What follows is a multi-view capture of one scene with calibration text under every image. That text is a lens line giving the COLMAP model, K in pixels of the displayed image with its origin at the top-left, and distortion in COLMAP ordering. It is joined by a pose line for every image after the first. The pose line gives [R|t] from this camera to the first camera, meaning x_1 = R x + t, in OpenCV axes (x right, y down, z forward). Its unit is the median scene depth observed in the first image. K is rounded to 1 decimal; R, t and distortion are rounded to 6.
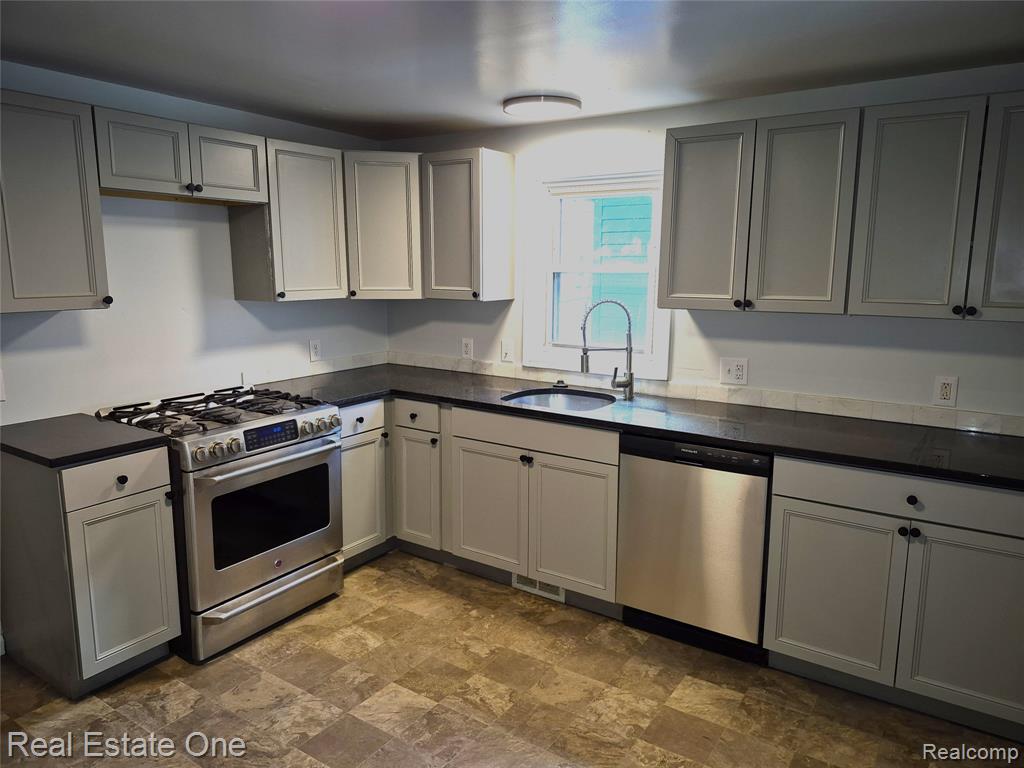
lens RADIAL K [[704.7, 0, 515.1], [0, 704.7, 382.7], [0, 0, 1]] dist [0.035083, -0.031905]
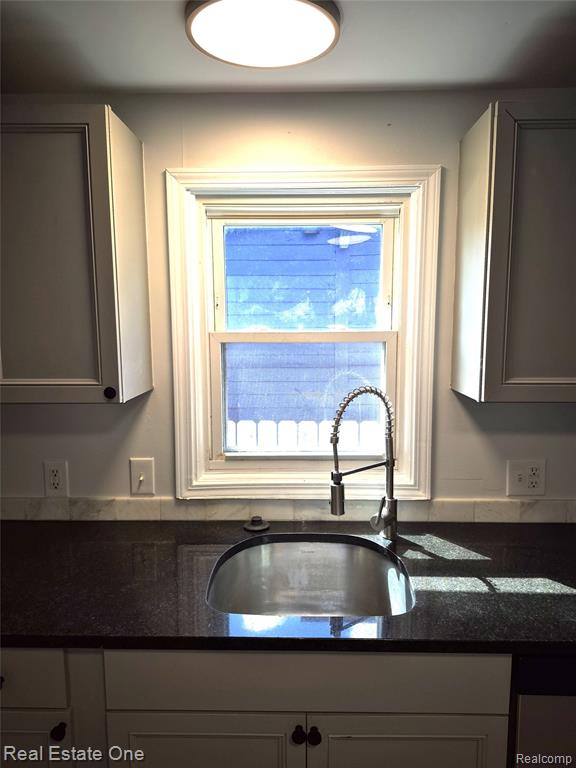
lens RADIAL K [[528.5, 0, 283.5], [0, 528.5, 381.9], [0, 0, 1]] dist [0.035083, -0.031905]
pose [[0.844544, -0.072391, 0.530571, -0.157276], [0.098781, 0.994877, -0.021495, -0.114534], [-0.526297, 0.070564, 0.847368, 0.623045]]
